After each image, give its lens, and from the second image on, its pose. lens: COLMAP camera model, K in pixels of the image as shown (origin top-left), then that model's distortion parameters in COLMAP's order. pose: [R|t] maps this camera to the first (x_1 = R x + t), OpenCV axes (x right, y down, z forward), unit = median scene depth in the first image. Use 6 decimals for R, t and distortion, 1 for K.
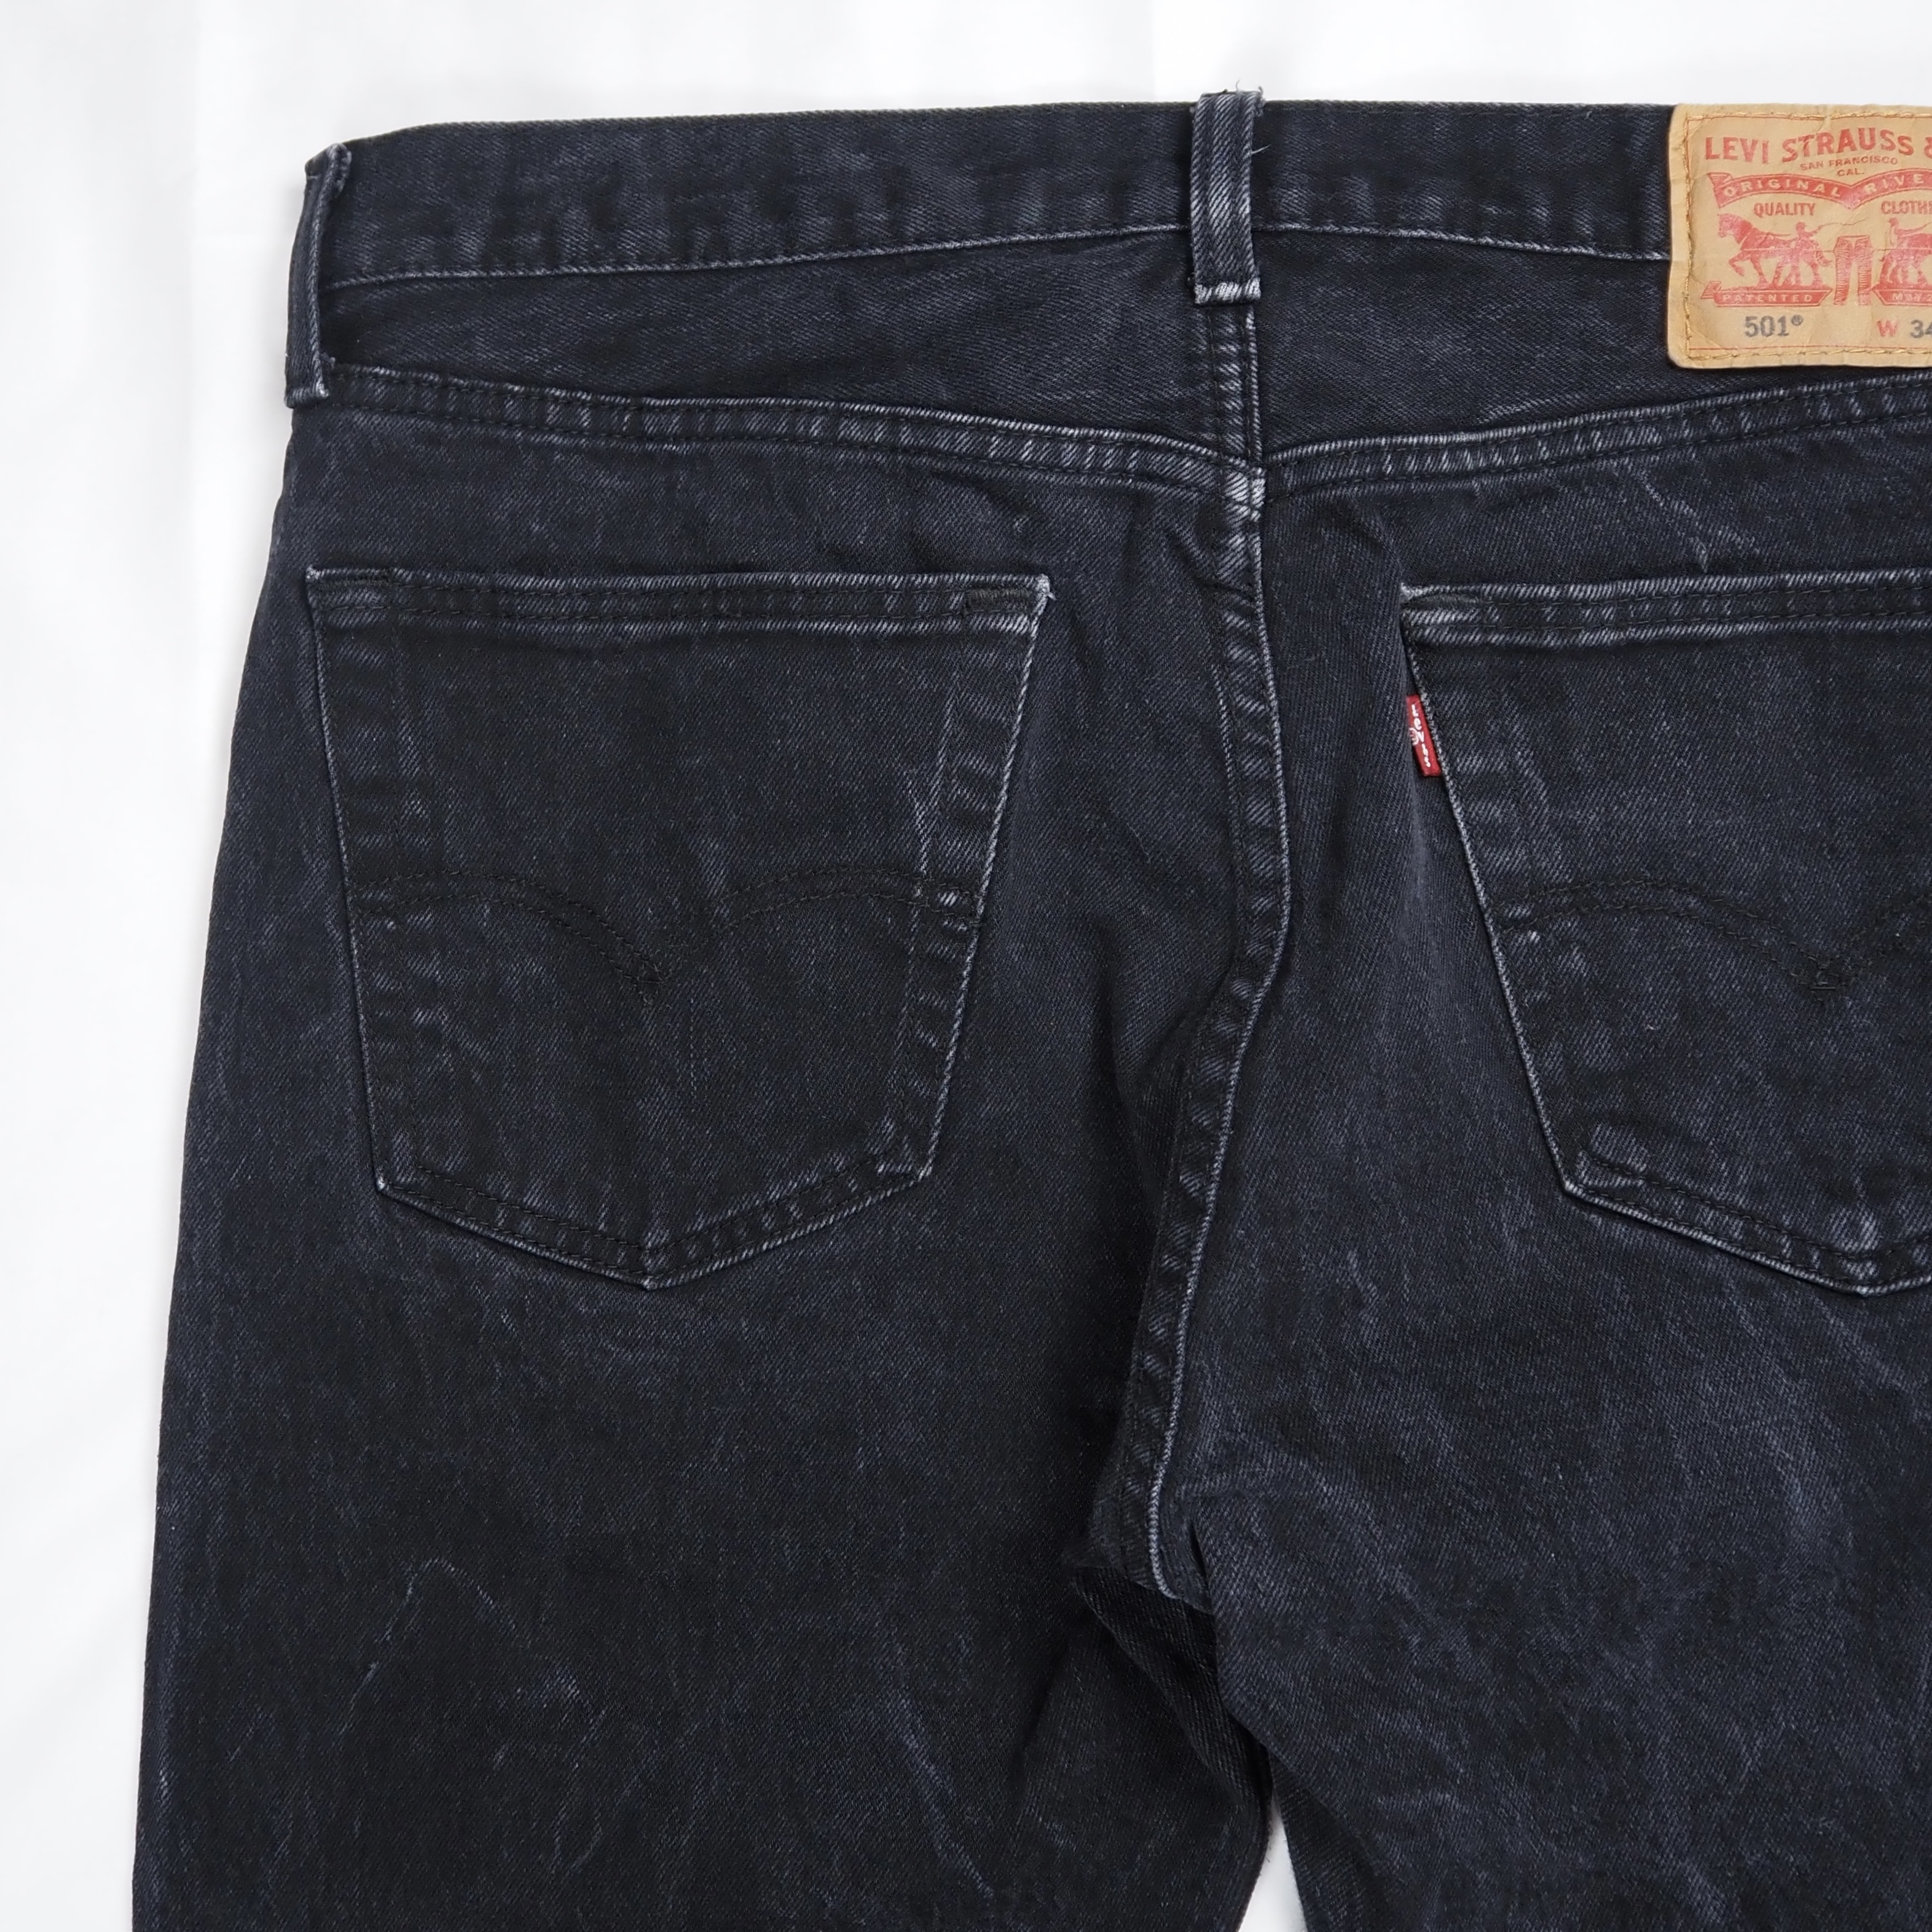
lens RADIAL K [[2656.3, 0, 772.6], [0, 2656.3, 786.5], [0, 0, 1]] dist [-0.044680, 0.029486]
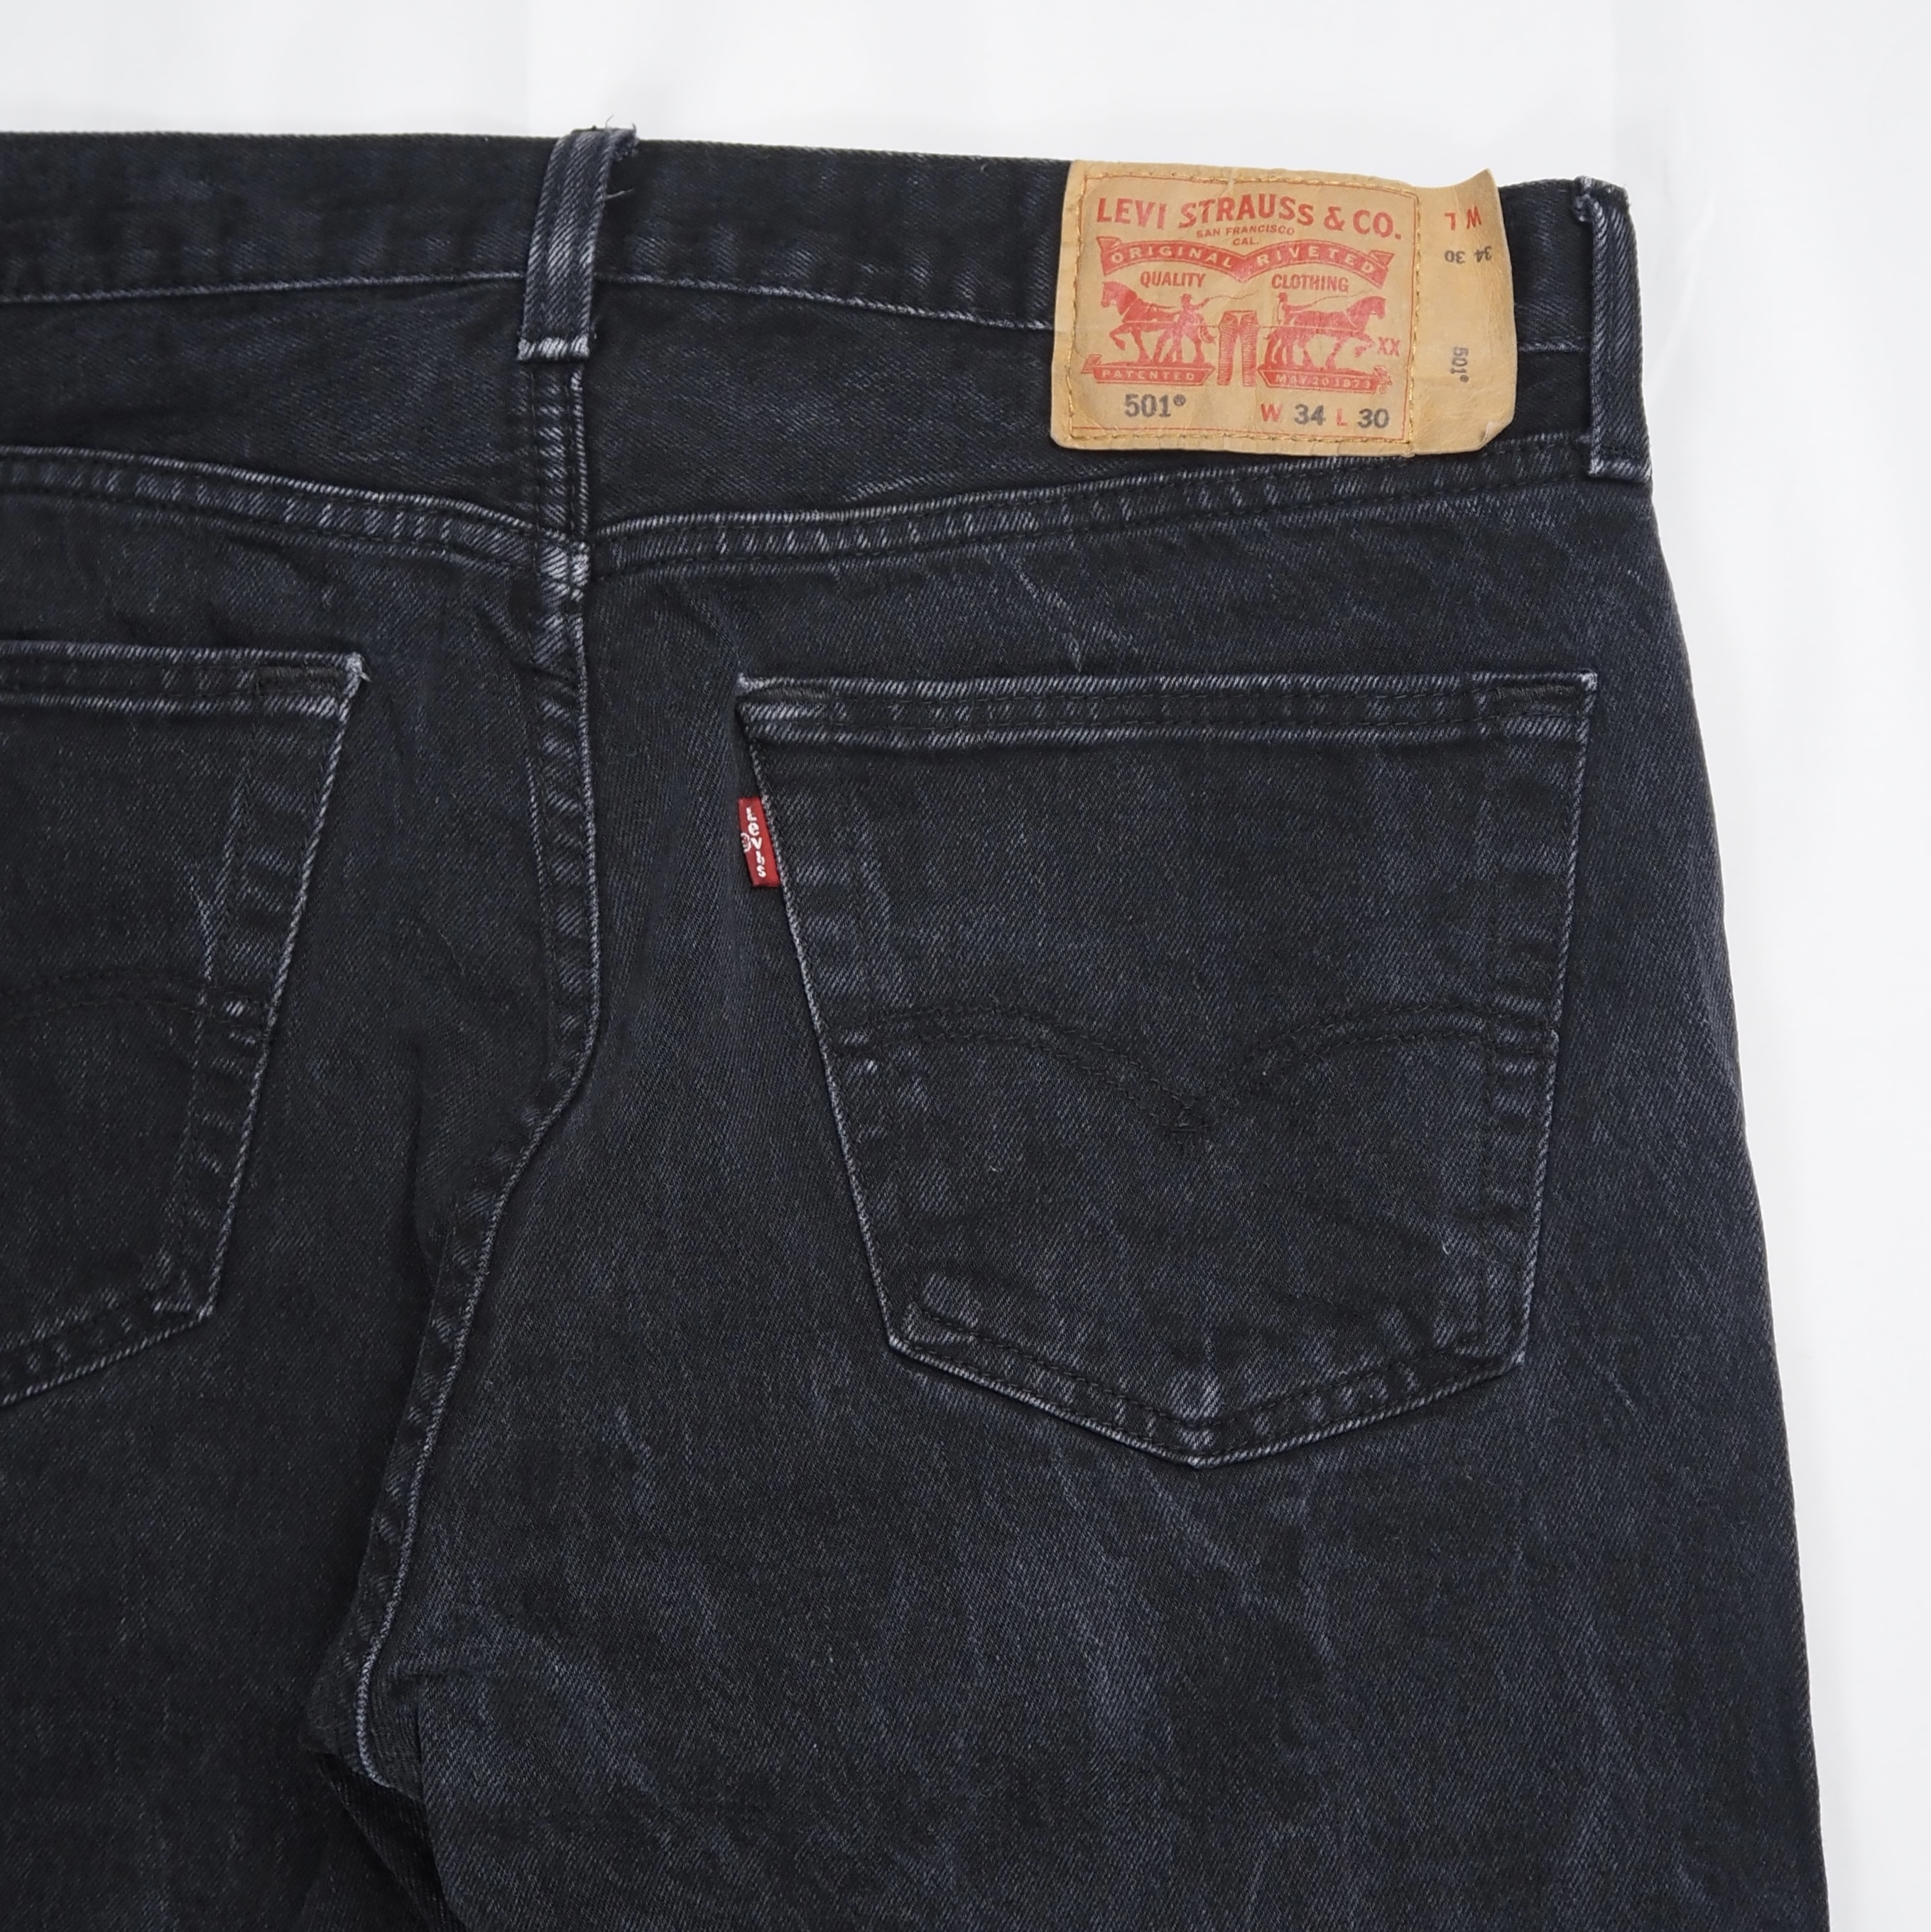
lens RADIAL K [[3072.4, 0, 1167.5], [0, 3072.4, 834.2], [0, 0, 1]] dist [-0.050166, 0.047311]
pose [[0.997026, 0.027704, 0.071919, 0.309849], [-0.026406, 0.999472, -0.018937, -0.005591], [-0.072406, 0.016982, 0.997231, -0.061306]]
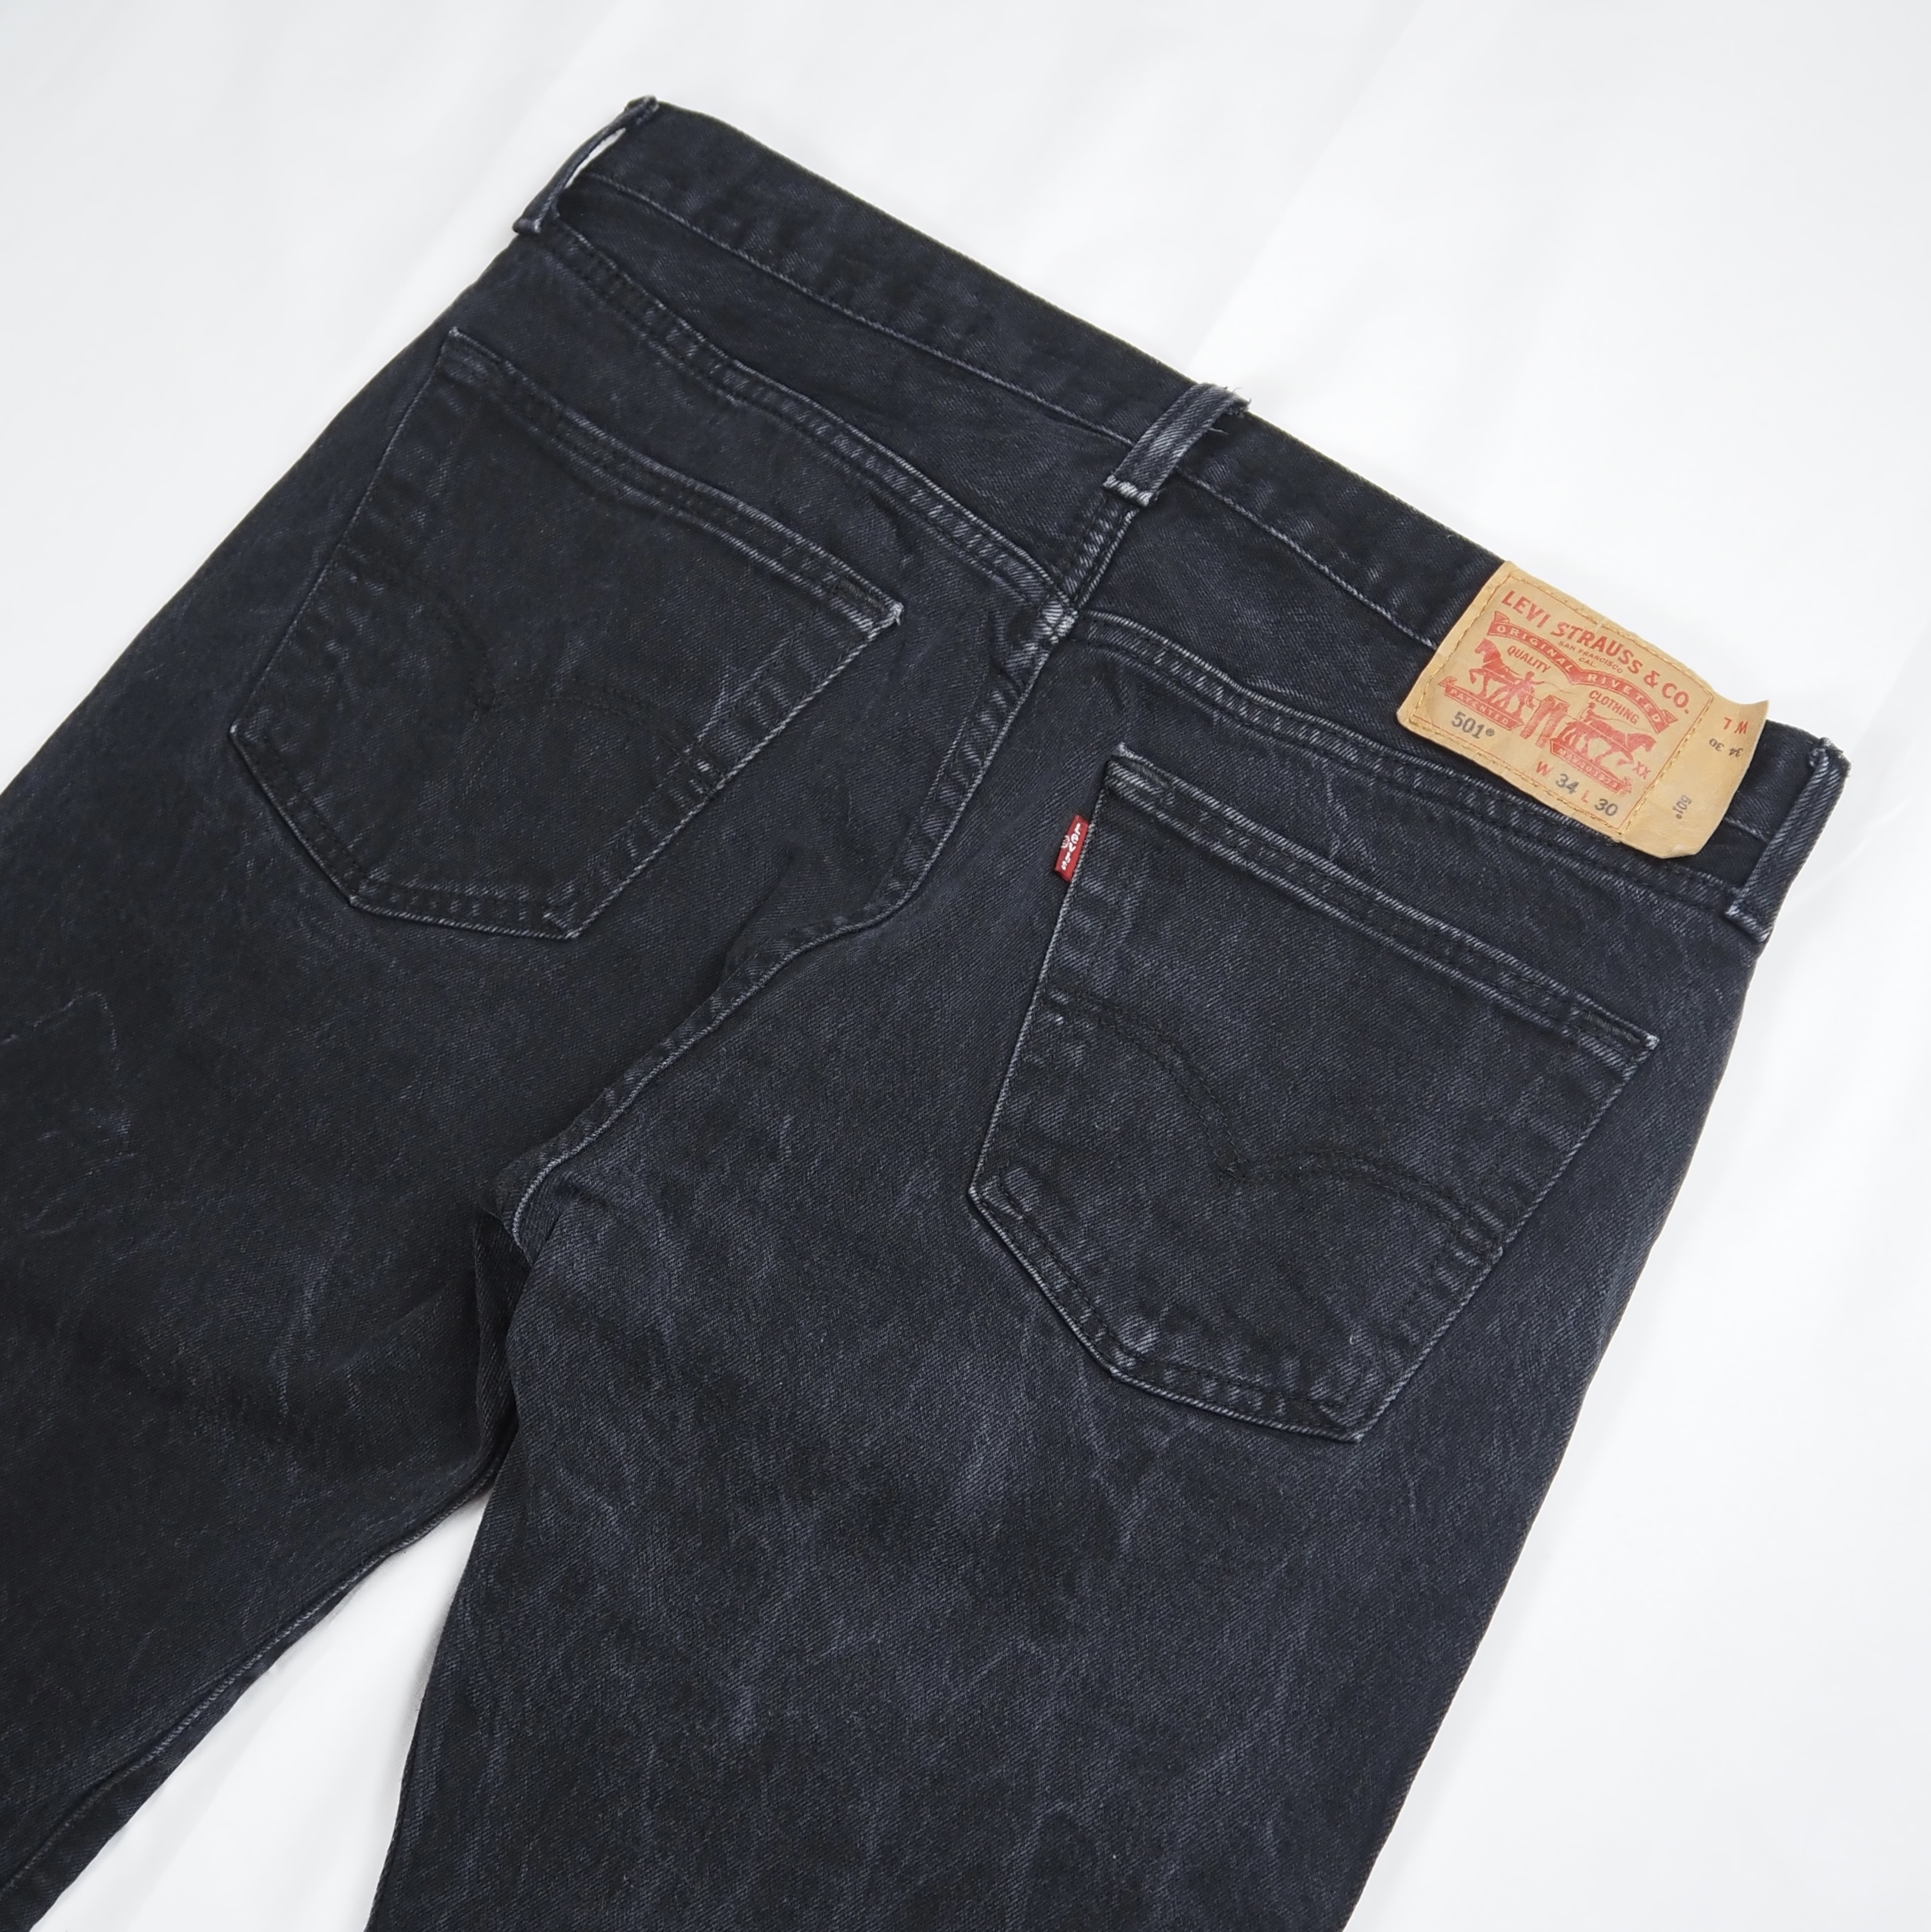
lens RADIAL K [[2748.1, 0, 922.4], [0, 2748.1, 959.0], [0, 0, 1]] dist [-0.043778, 0.020227]
pose [[0.835746, 0.533621, -0.129531, 0.386985], [-0.547266, 0.828774, -0.116762, 0.222578], [0.045045, 0.168471, 0.984677, -0.313475]]
